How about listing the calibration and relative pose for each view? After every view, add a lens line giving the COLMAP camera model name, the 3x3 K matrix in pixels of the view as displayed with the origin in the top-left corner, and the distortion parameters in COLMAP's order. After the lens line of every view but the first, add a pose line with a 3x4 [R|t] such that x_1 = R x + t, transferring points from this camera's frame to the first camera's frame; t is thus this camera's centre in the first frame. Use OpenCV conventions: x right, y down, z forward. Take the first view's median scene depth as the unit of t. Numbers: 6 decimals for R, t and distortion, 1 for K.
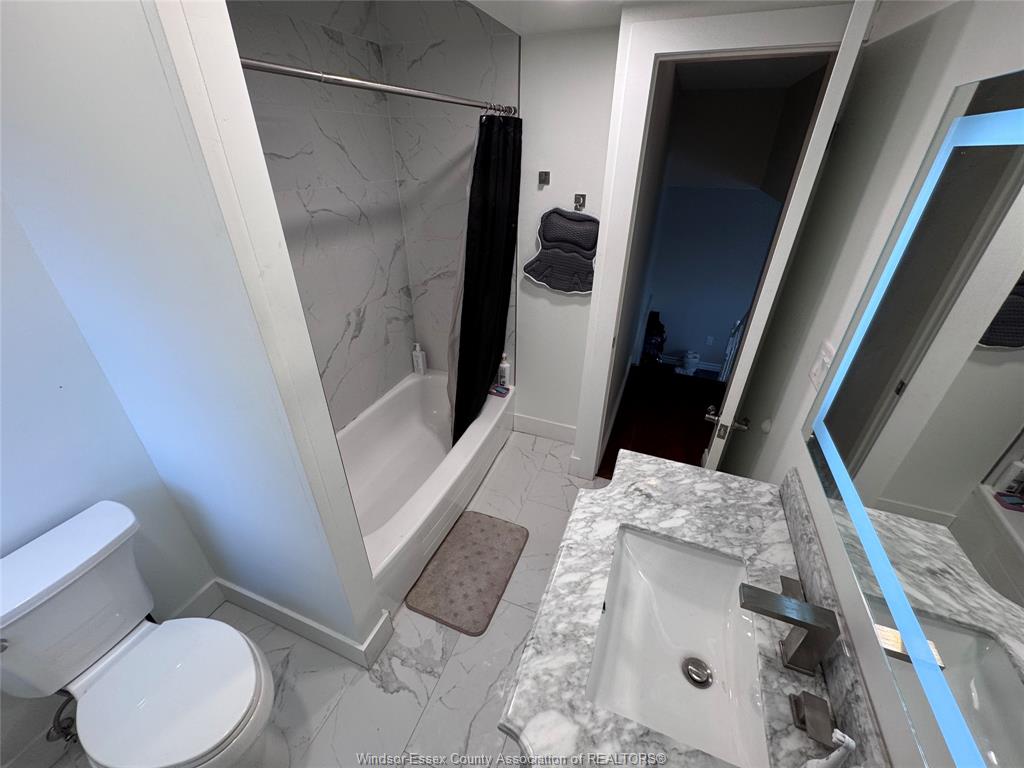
lens RADIAL K [[409.4, 0, 512.9], [0, 409.4, 384.4], [0, 0, 1]] dist [0.000435, -0.000175]
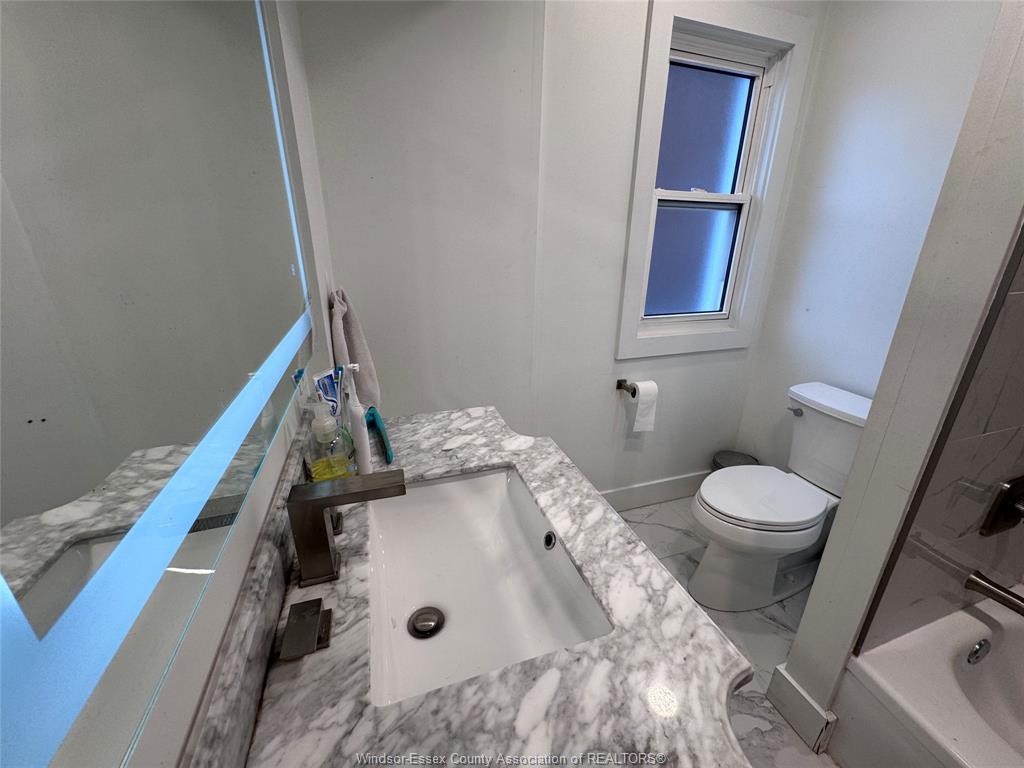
lens RADIAL K [[409.4, 0, 514.1], [0, 409.4, 384.0], [0, 0, 1]] dist [0.000435, -0.000175]
pose [[-0.767356, 0.204821, -0.607629, 0.608553], [-0.335859, 0.678843, 0.652971, -0.139165], [0.546227, 0.705139, -0.452123, 0.975582]]
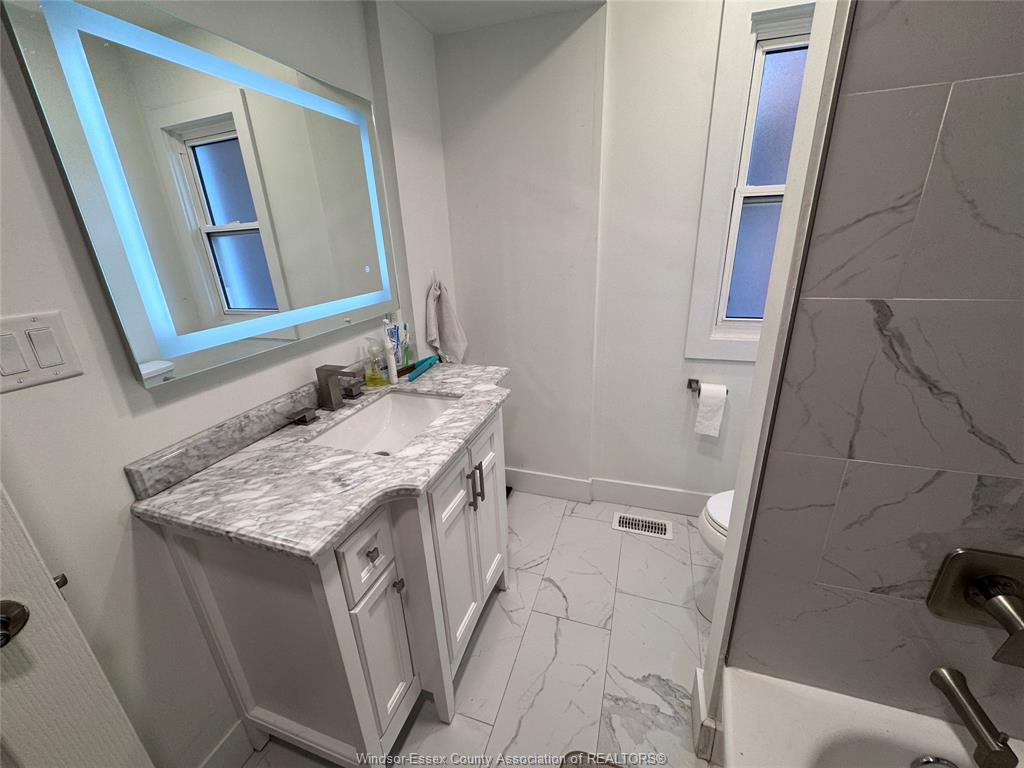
lens RADIAL K [[409.4, 0, 511.8], [0, 409.4, 384.4], [0, 0, 1]] dist [0.000435, -0.000175]
pose [[-0.998526, 0.042682, -0.033539, 0.015887], [0.001806, 0.643635, 0.765331, -0.499106], [0.054253, 0.764142, -0.642763, 1.533825]]
